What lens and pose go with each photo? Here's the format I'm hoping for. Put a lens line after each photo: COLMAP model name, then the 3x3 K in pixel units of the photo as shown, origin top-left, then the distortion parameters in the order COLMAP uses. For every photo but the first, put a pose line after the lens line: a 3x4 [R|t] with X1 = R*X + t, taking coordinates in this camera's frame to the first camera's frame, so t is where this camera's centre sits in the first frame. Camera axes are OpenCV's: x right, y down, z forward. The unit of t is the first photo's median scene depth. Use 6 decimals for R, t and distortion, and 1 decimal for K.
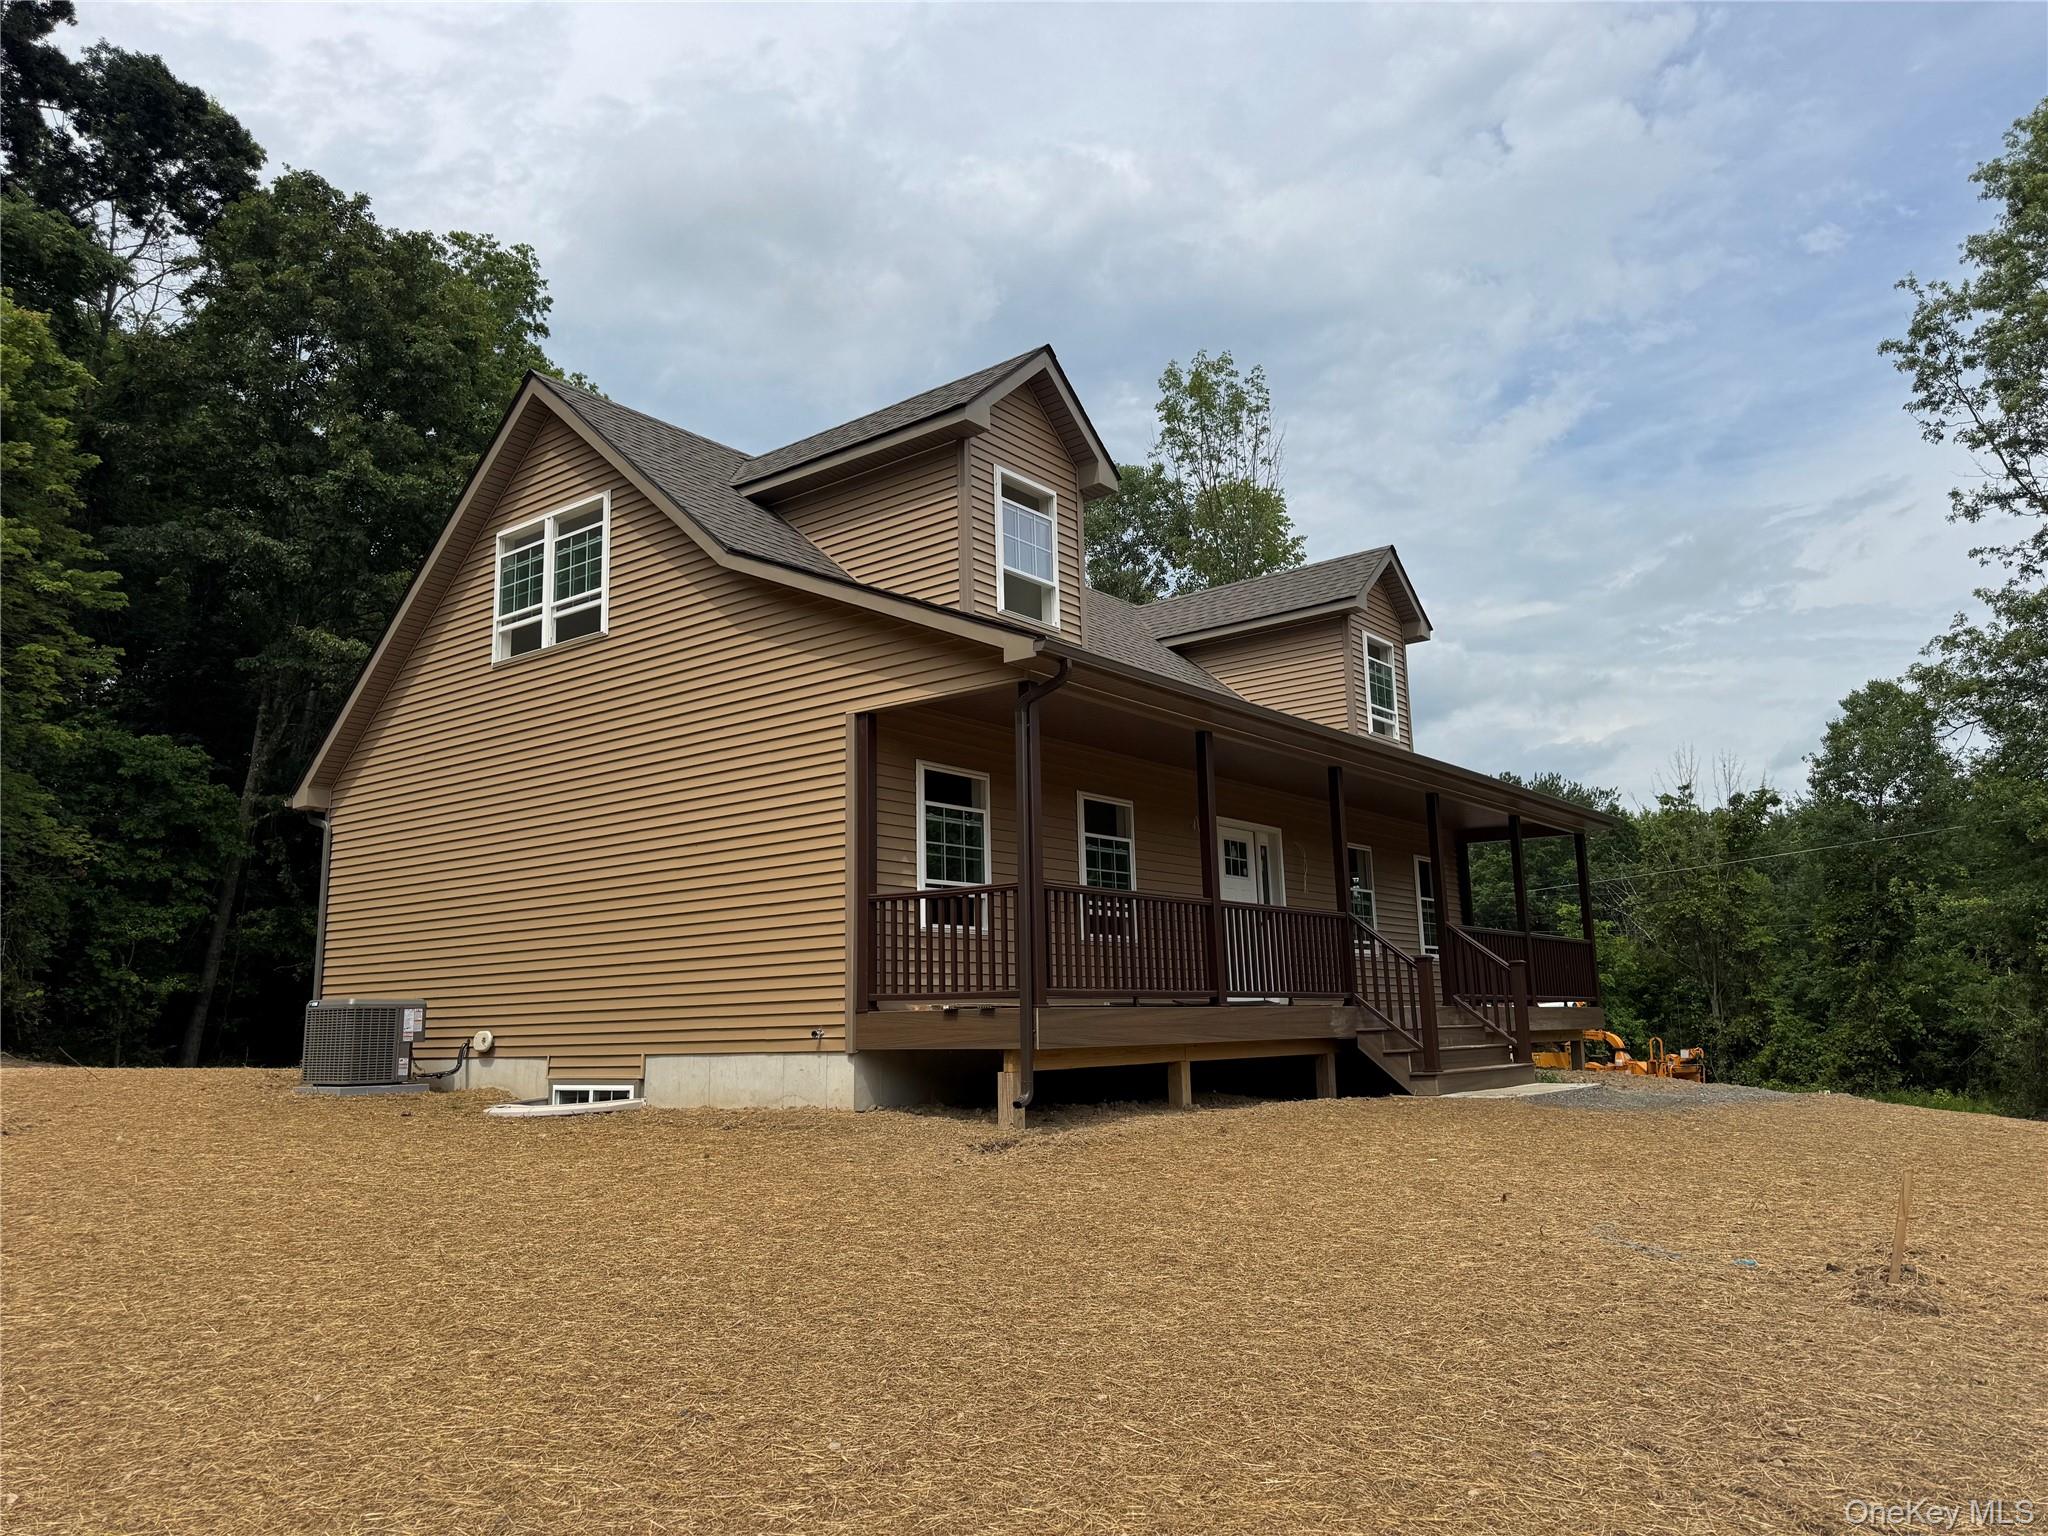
lens RADIAL K [[1415.6, 0, 1024.0], [0, 1415.6, 768.0], [0, 0, 1]] dist [0.075220, -0.117263]
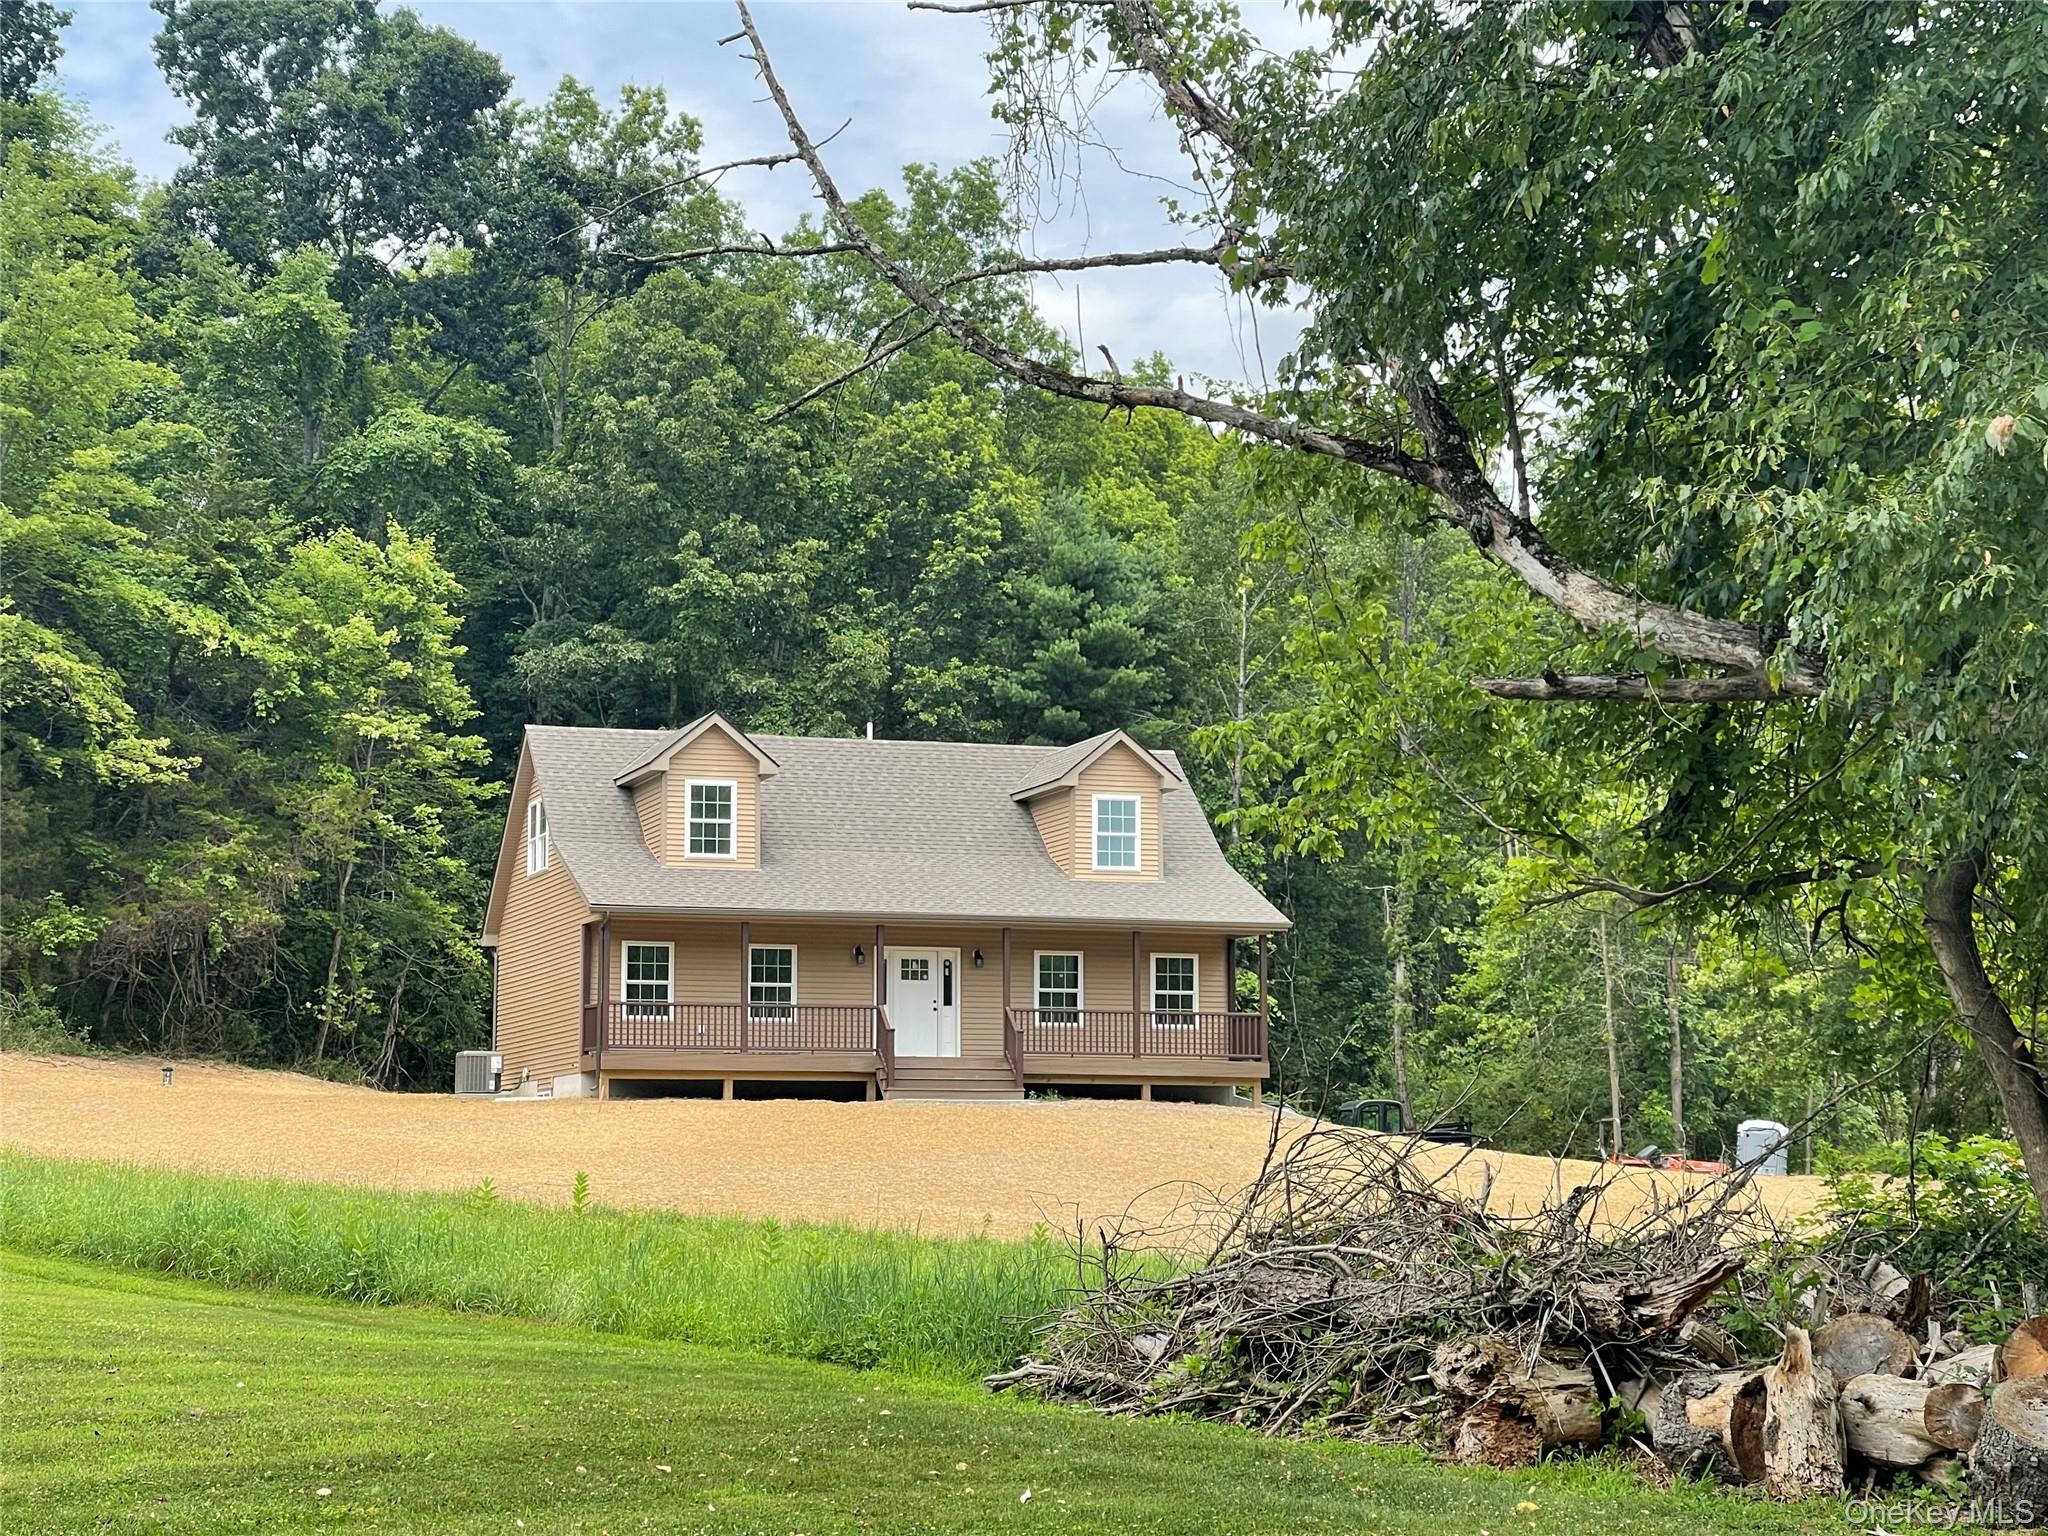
lens RADIAL K [[3980.5, 0, 1024.0], [0, 3980.5, 768.0], [0, 0, 1]] dist [0.342651, 0.008912]
pose [[0.827924, -0.045785, -0.558968, 3.257654], [0.078459, 0.996317, 0.034603, -0.364872], [0.555324, -0.072505, 0.828467, -3.119738]]
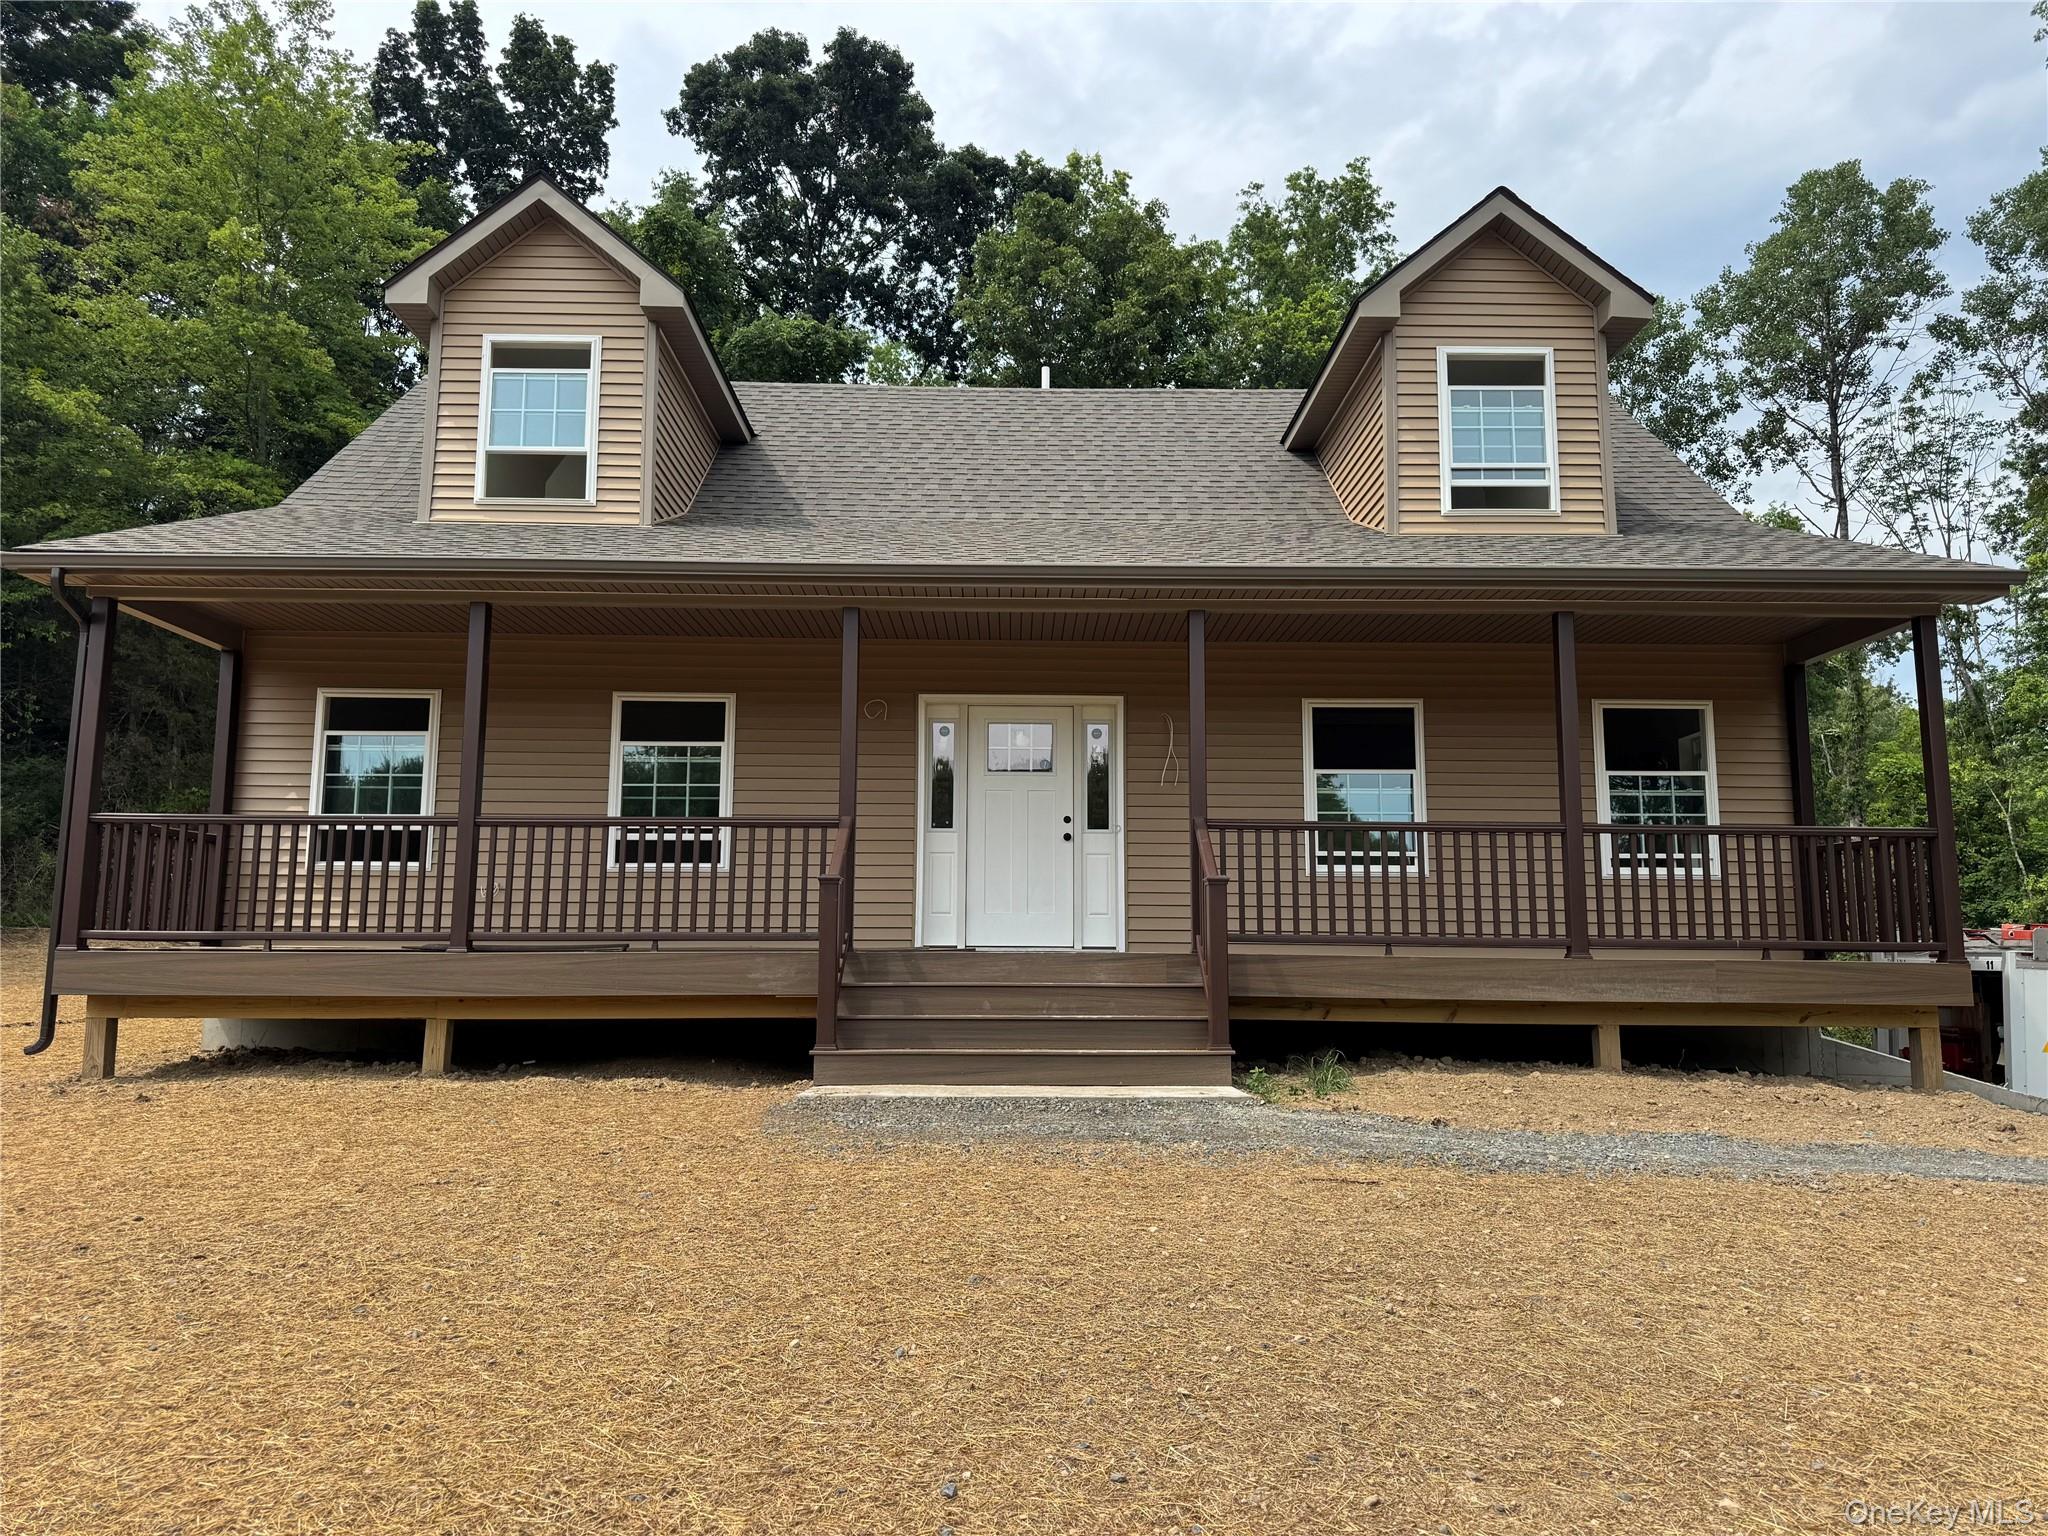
lens RADIAL K [[1438.6, 0, 1024.0], [0, 1438.6, 768.0], [0, 0, 1]] dist [0.126084, -0.166979]
pose [[0.630178, -0.094924, -0.770626, 0.817814], [0.113616, 0.993089, -0.029417, 0.109468], [0.768093, -0.069018, 0.636608, 0.626740]]
